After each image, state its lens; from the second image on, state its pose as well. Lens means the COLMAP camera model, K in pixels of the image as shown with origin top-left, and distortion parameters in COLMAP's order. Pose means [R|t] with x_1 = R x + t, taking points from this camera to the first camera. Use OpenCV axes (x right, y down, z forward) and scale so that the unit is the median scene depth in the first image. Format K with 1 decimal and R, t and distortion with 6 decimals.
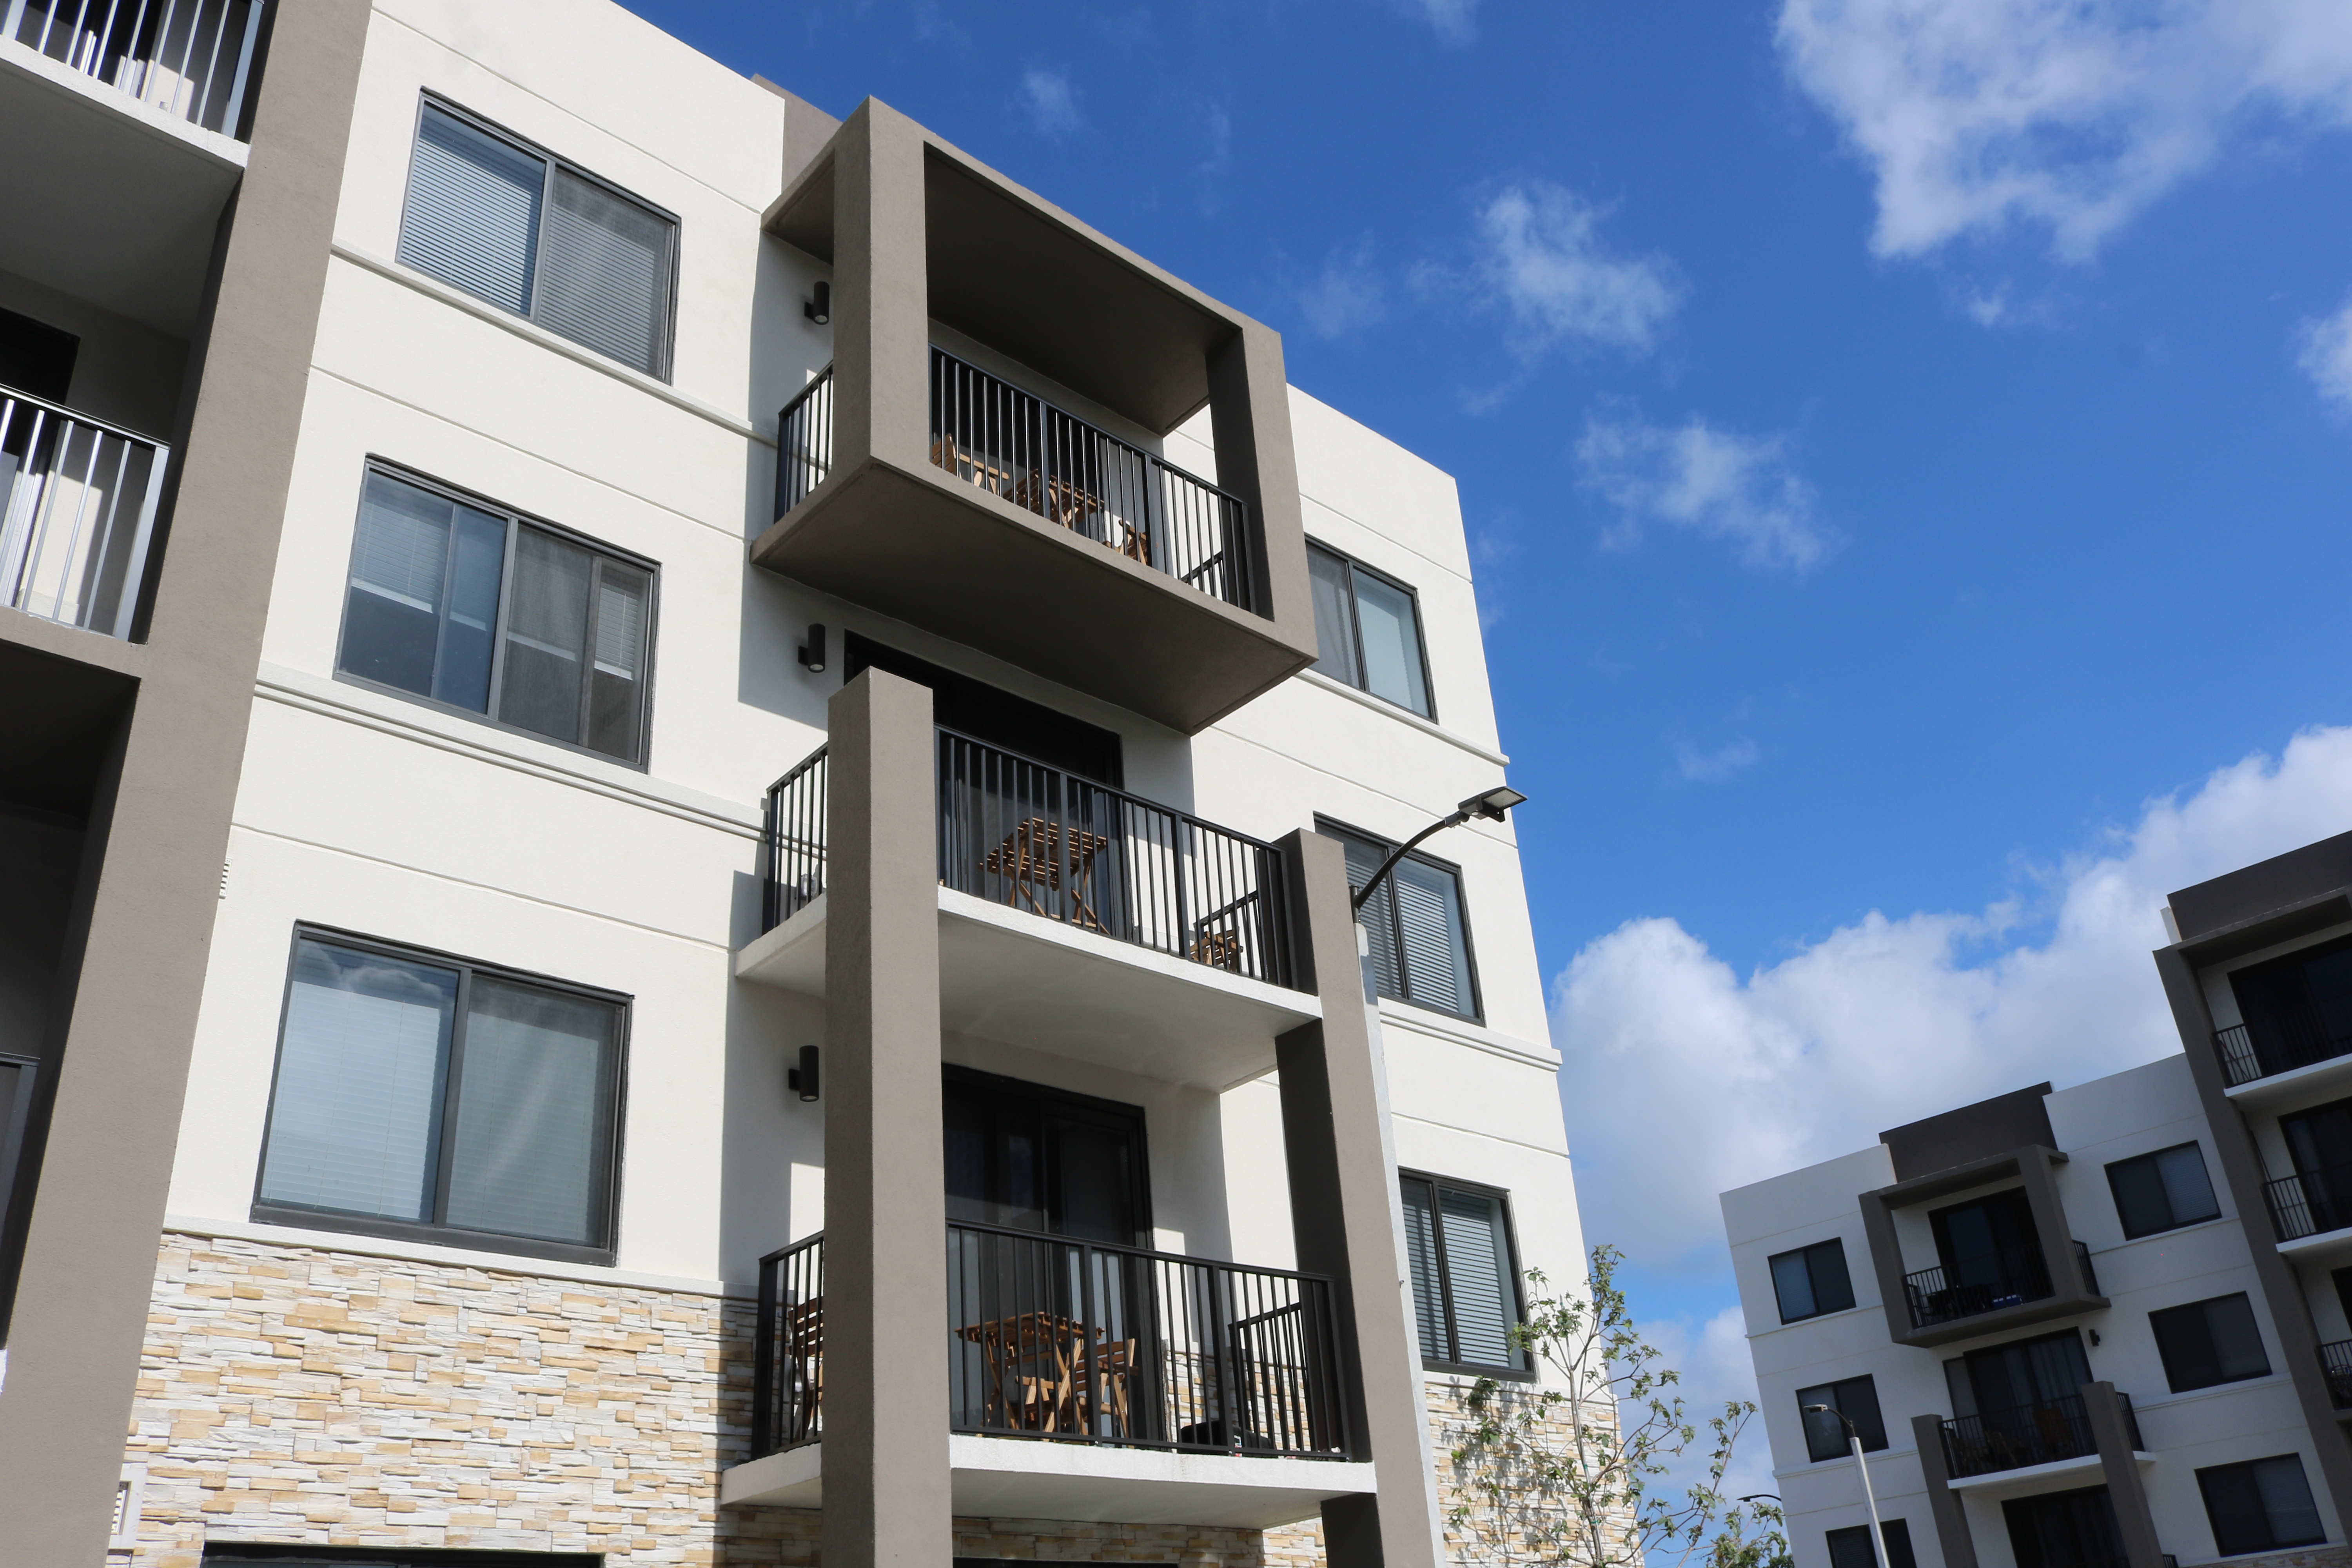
lens RADIAL K [[1907.5, 0, 1158.6], [0, 1907.5, 803.1], [0, 0, 1]] dist [-0.013152, 0.012135]
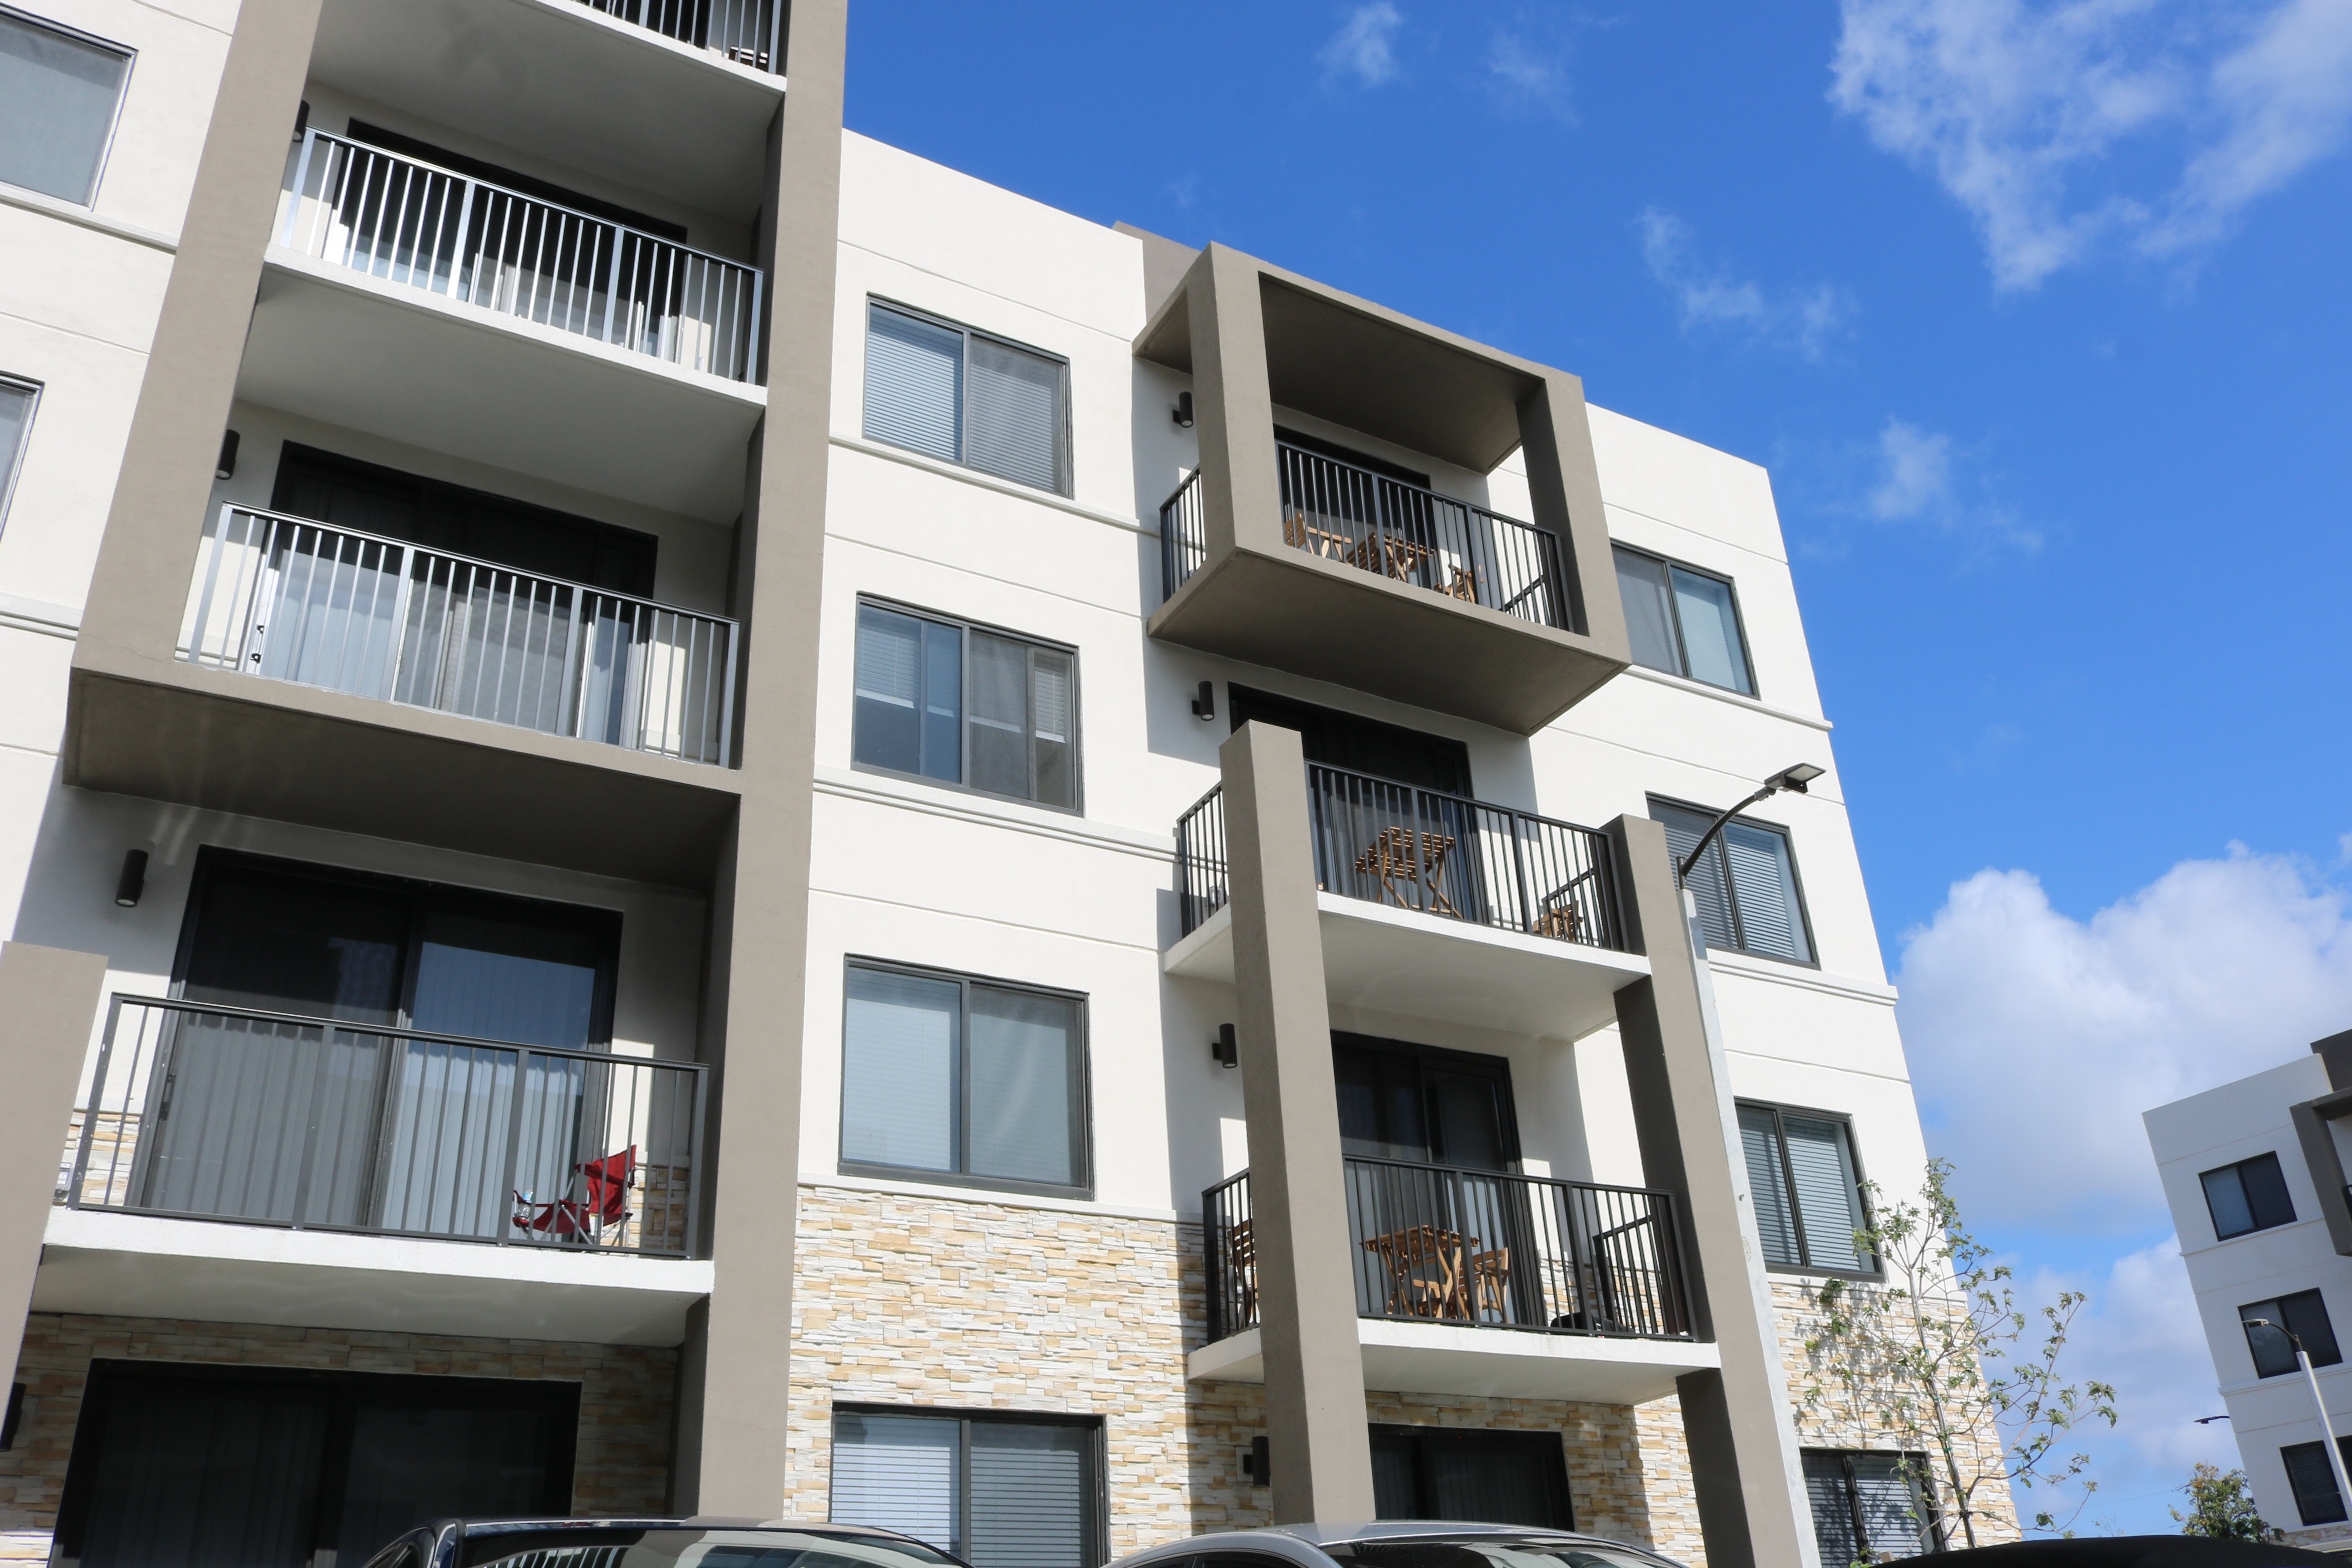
lens RADIAL K [[1907.5, 0, 1177.8], [0, 1907.5, 789.4], [0, 0, 1]] dist [-0.013152, 0.012135]
pose [[0.976940, -0.079916, -0.197995, 0.045955], [0.082674, 0.996560, 0.005687, -0.035775], [0.196860, -0.021925, 0.980187, -0.232430]]
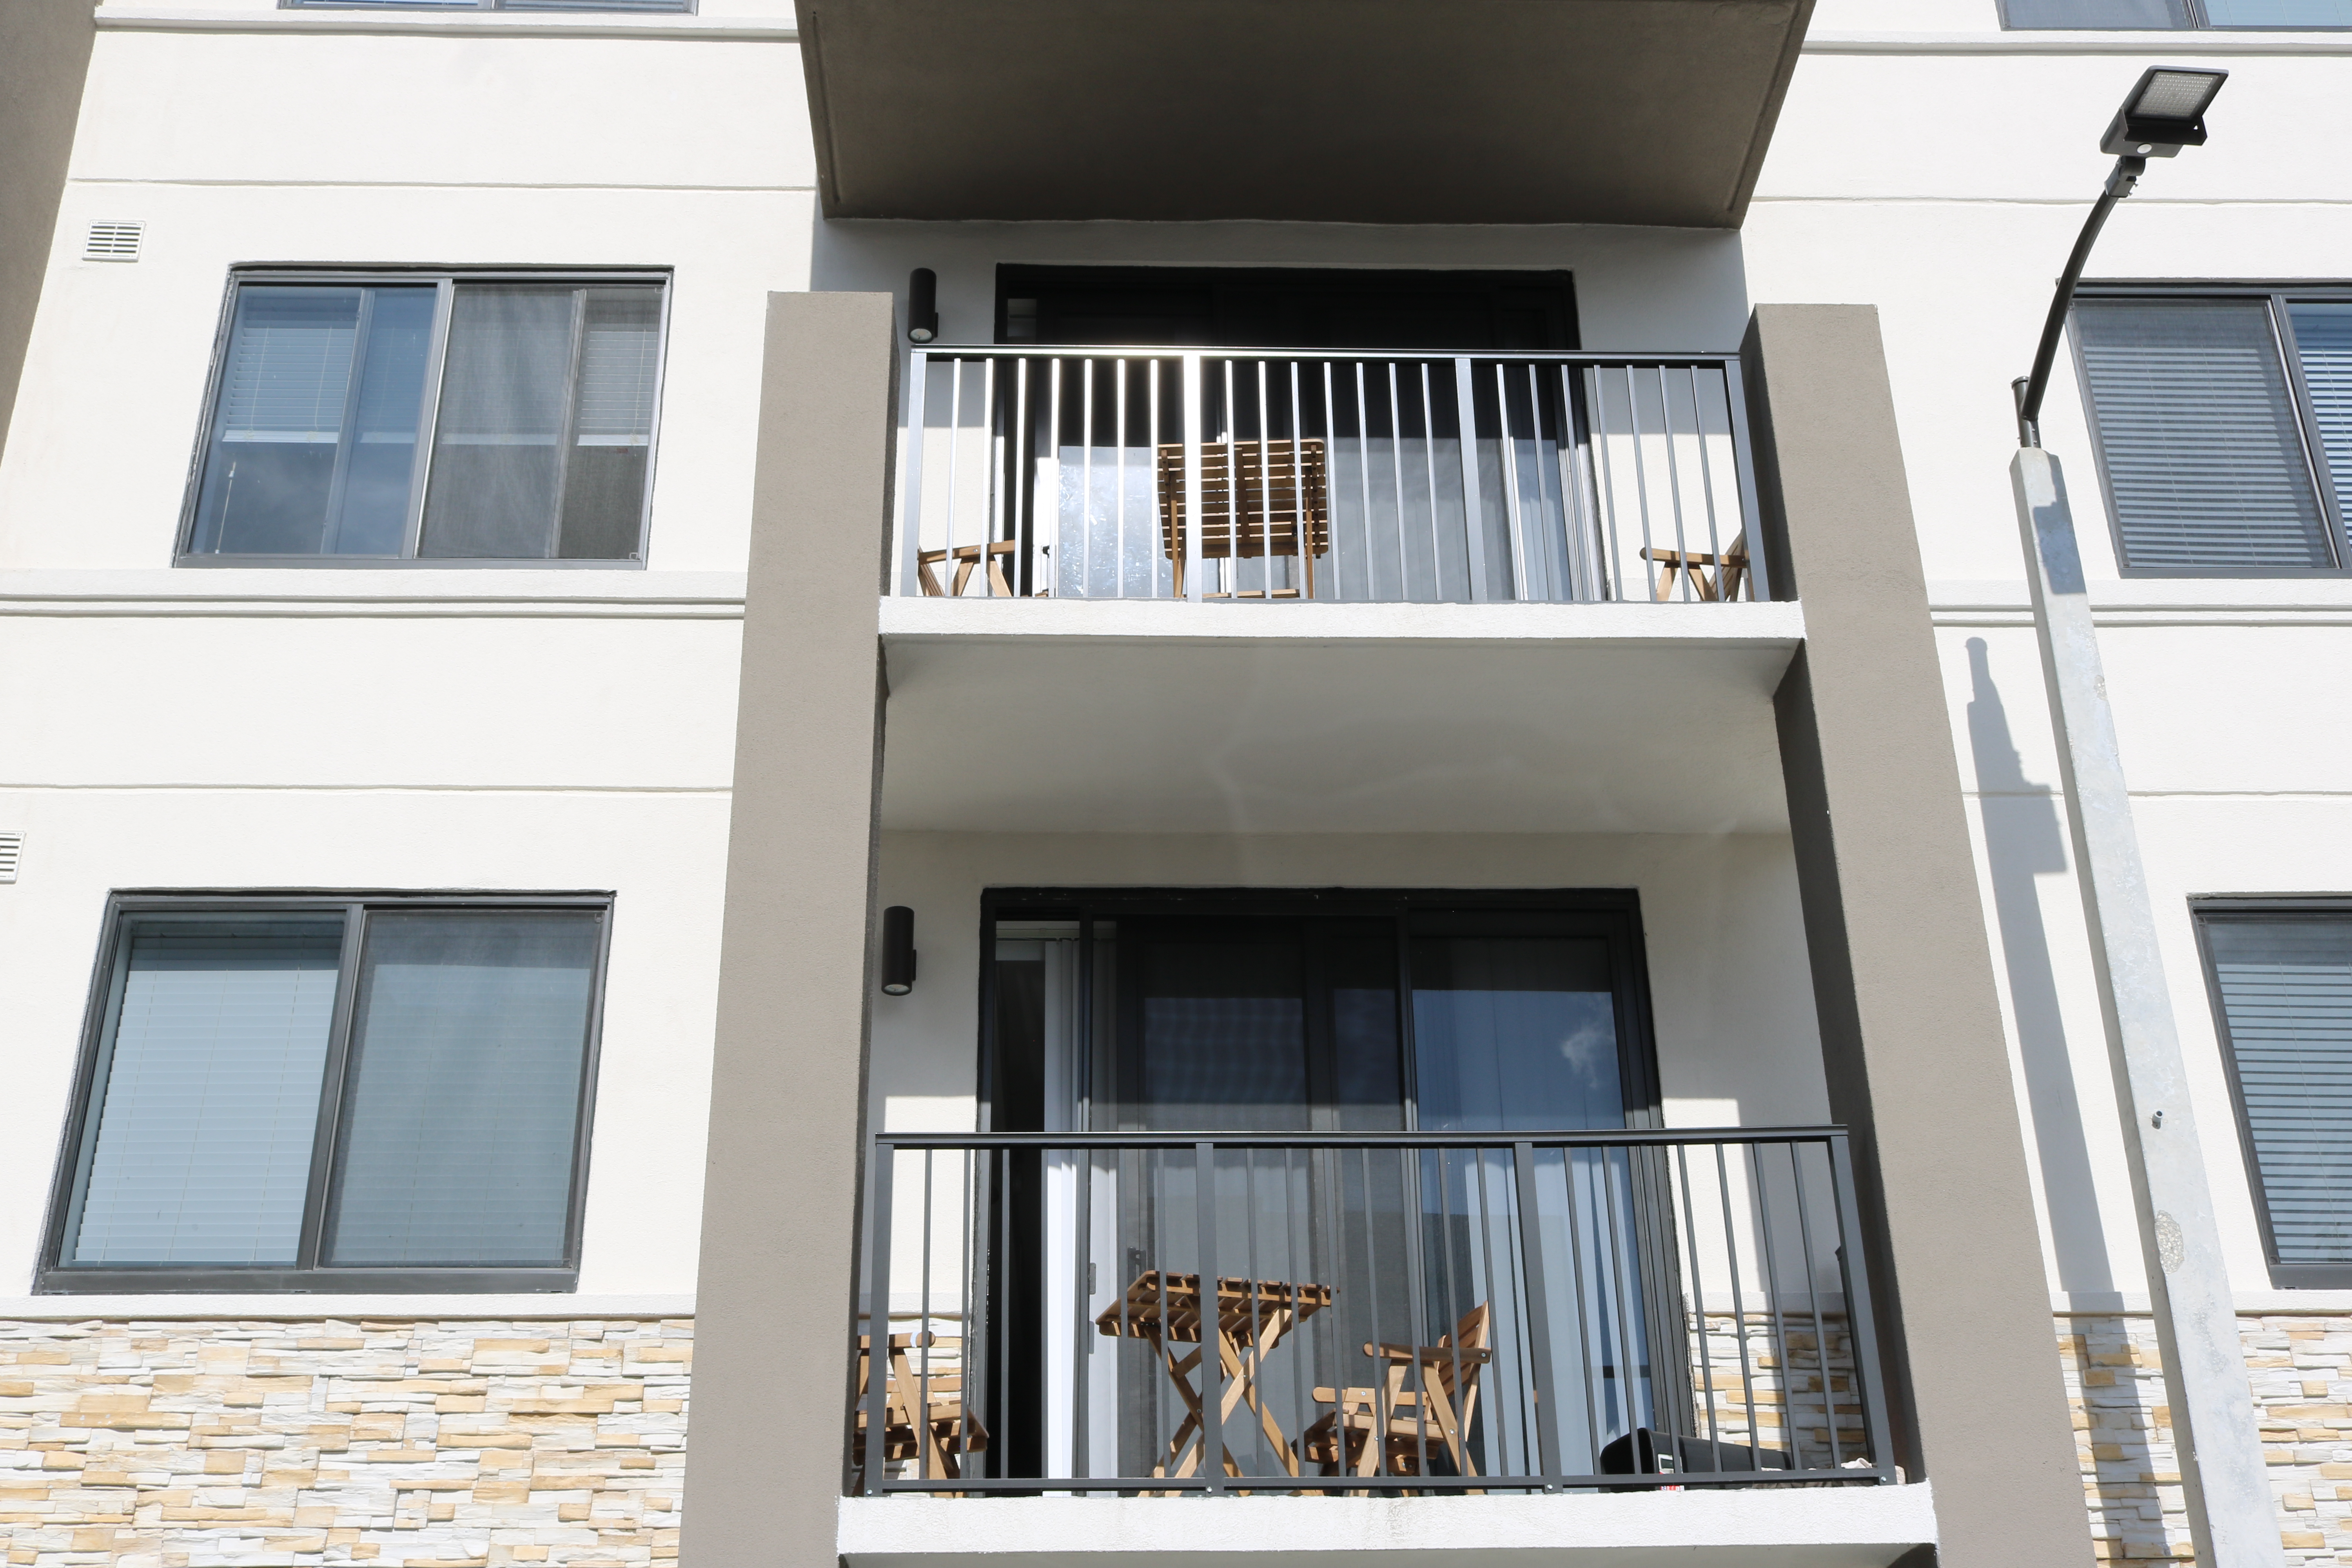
lens RADIAL K [[2589.1, 0, 1155.2], [0, 2589.1, 798.0], [0, 0, 1]] dist [-0.002596, 0.000000]
pose [[0.760884, -0.245980, -0.600458, 0.391121], [0.264678, 0.962536, -0.058913, 0.161885], [0.592454, -0.114102, 0.797483, 0.371067]]
